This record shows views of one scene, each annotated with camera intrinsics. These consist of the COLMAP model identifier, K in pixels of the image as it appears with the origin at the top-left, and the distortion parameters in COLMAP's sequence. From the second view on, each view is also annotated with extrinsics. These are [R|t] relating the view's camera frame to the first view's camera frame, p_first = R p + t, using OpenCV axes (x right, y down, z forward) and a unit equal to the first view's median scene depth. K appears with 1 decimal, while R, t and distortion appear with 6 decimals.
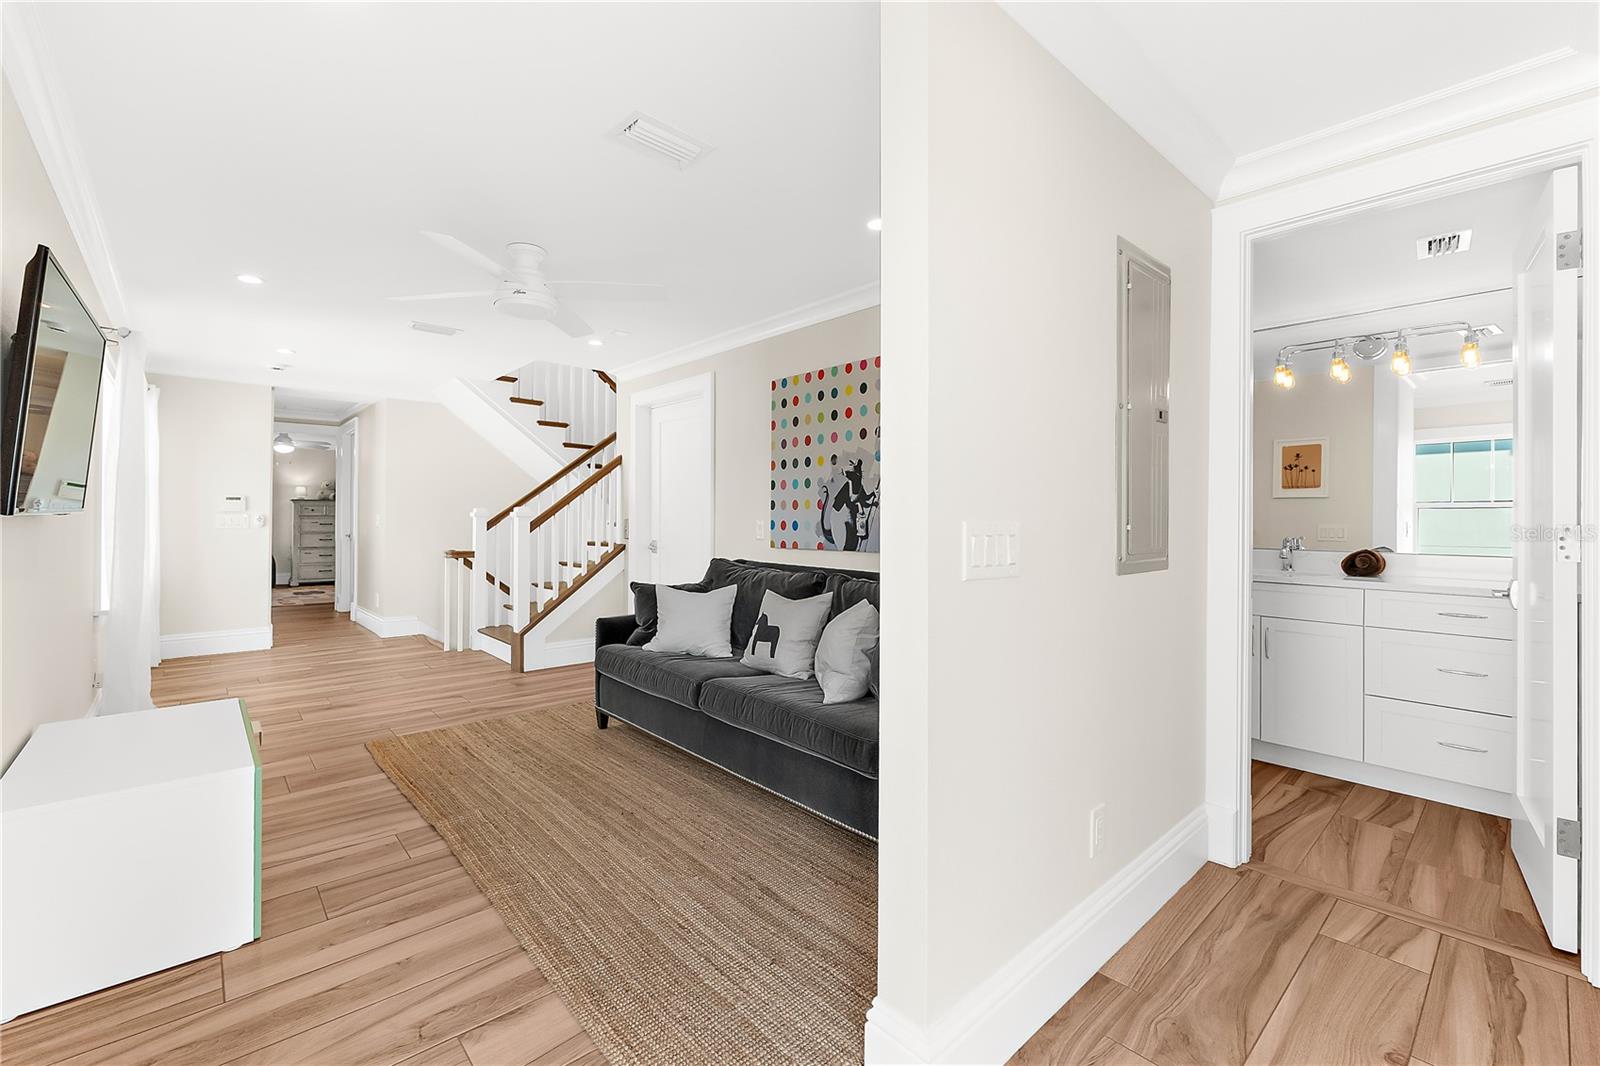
lens RADIAL K [[669.7, 0, 809.8], [0, 669.7, 521.1], [0, 0, 1]] dist [-0.003040, -0.000217]
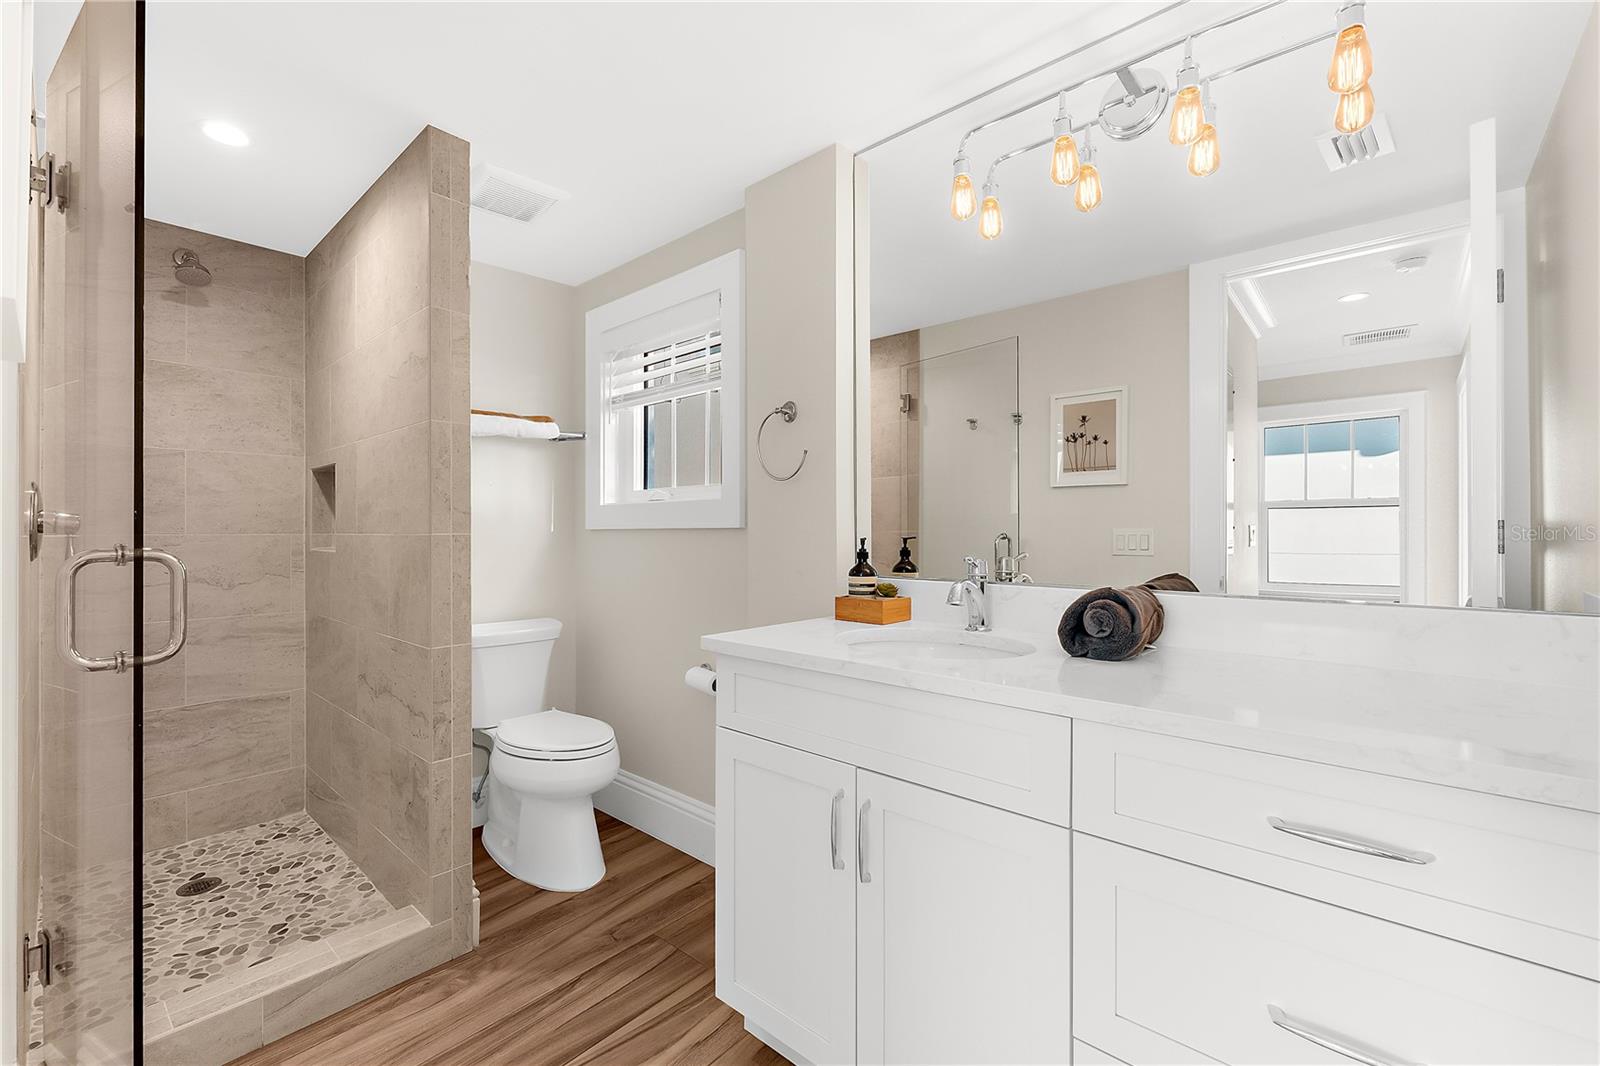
lens RADIAL K [[669.7, 0, 791.0], [0, 669.7, 534.7], [0, 0, 1]] dist [-0.003040, -0.000217]
pose [[0.992883, 0.000015, 0.119090, 0.610820], [-0.000591, 0.999988, 0.004796, 0.012406], [-0.119088, -0.004832, 0.992872, 0.653685]]
